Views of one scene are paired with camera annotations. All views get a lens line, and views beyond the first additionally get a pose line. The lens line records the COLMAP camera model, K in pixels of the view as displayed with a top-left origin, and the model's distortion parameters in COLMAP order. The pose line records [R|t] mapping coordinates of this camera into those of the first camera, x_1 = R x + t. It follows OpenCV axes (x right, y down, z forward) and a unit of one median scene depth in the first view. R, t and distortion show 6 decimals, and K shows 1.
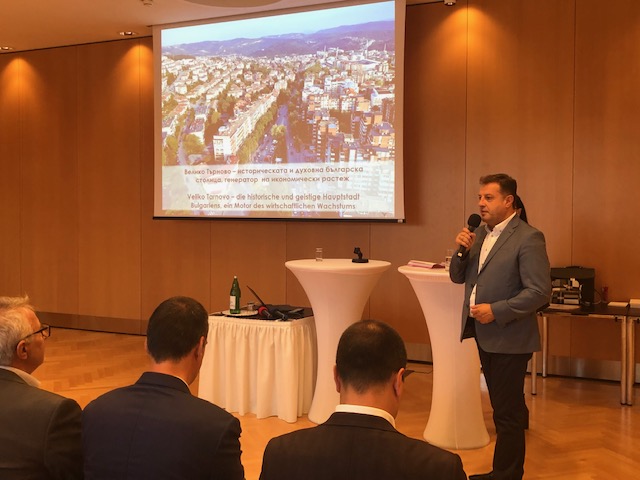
lens RADIAL K [[708.5, 0, 320.0], [0, 708.5, 240.0], [0, 0, 1]] dist [0.108940, 0.005829]
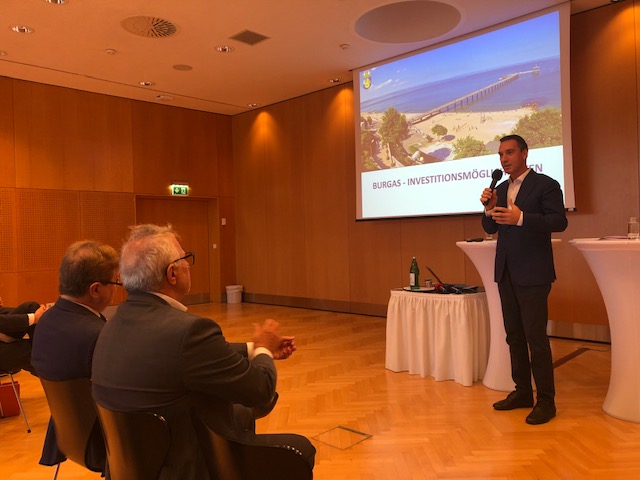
lens RADIAL K [[521.3, 0, 318.0], [0, 521.3, 233.5], [0, 0, 1]] dist [0.029863, -0.006371]
pose [[0.943006, -0.026382, -0.331728, 0.017045], [0.010769, 0.998750, -0.048818, 0.054640], [0.332601, 0.042463, 0.942111, 0.144961]]
